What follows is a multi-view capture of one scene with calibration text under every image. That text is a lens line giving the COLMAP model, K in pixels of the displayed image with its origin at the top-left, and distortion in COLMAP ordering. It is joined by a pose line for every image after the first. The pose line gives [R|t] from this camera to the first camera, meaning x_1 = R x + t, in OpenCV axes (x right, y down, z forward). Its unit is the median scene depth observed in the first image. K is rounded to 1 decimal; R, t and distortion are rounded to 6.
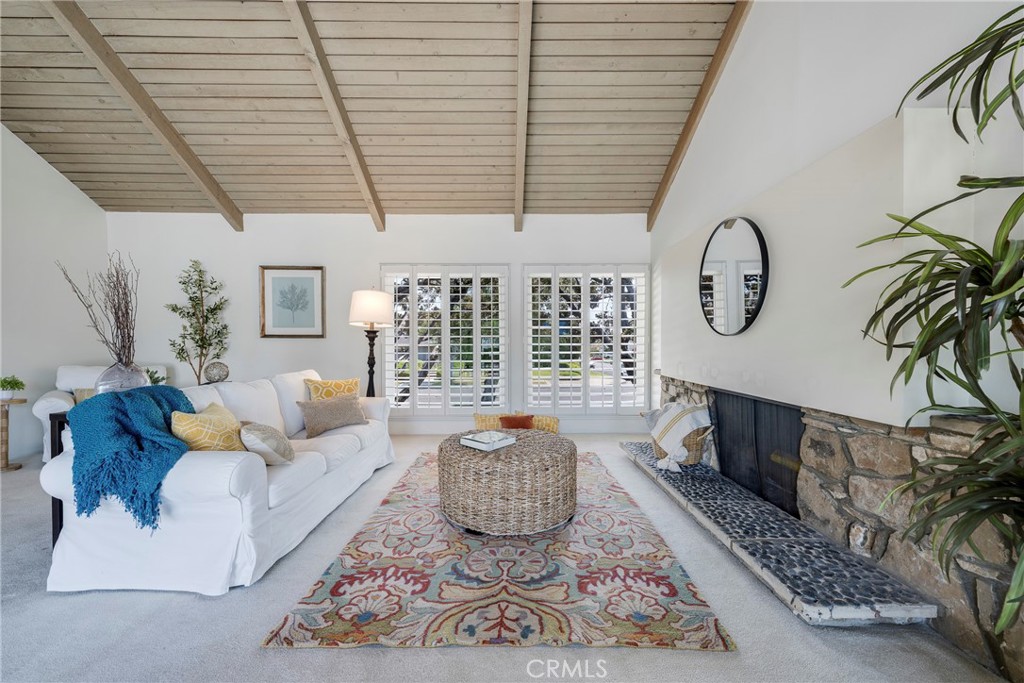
lens RADIAL K [[409.4, 0, 512.9], [0, 409.4, 351.0], [0, 0, 1]] dist [-0.001120, -0.000168]
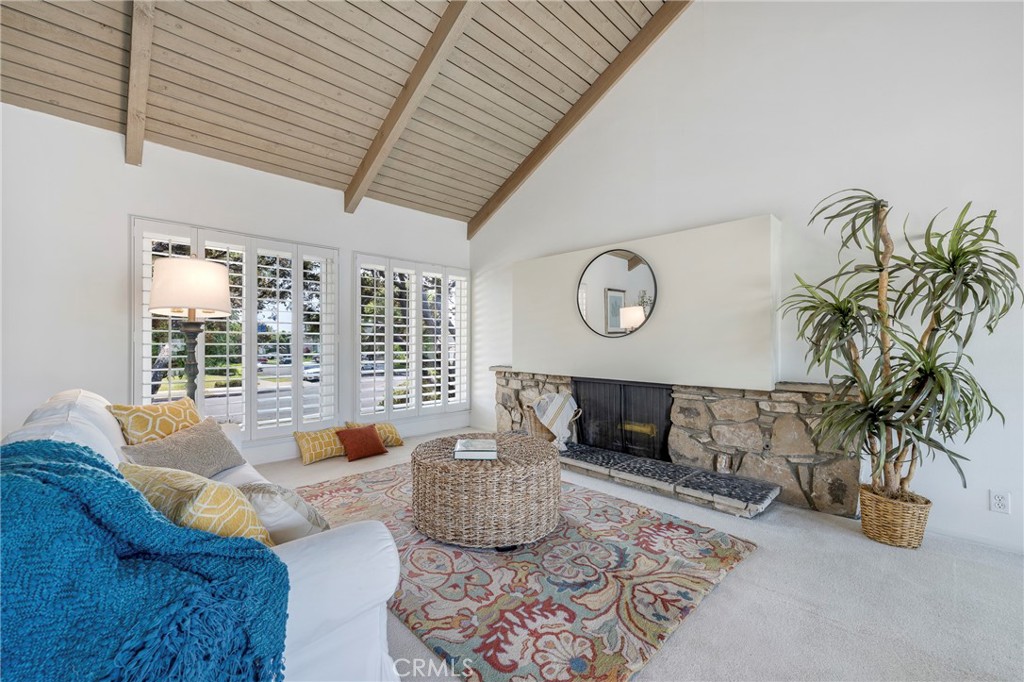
lens RADIAL K [[409.4, 0, 510.3], [0, 409.4, 340.3], [0, 0, 1]] dist [-0.001120, -0.000168]
pose [[0.722488, 0.006723, 0.691351, -0.449009], [0.009568, 0.999760, -0.019721, -0.003826], [-0.691317, 0.020863, 0.722250, 0.199271]]
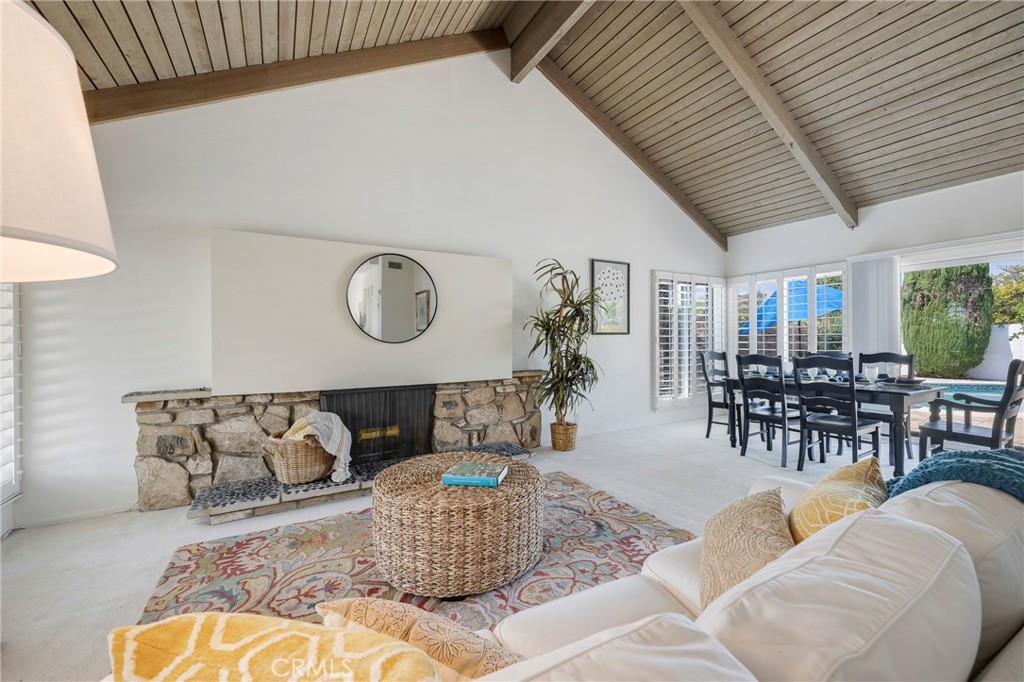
lens RADIAL K [[409.4, 0, 506.4], [0, 409.4, 340.9], [0, 0, 1]] dist [-0.001120, -0.000168]
pose [[-0.468197, 0.004827, 0.883611, -0.565569], [0.028079, 0.999561, 0.009417, -0.033956], [-0.883178, 0.029220, -0.468128, 0.925201]]
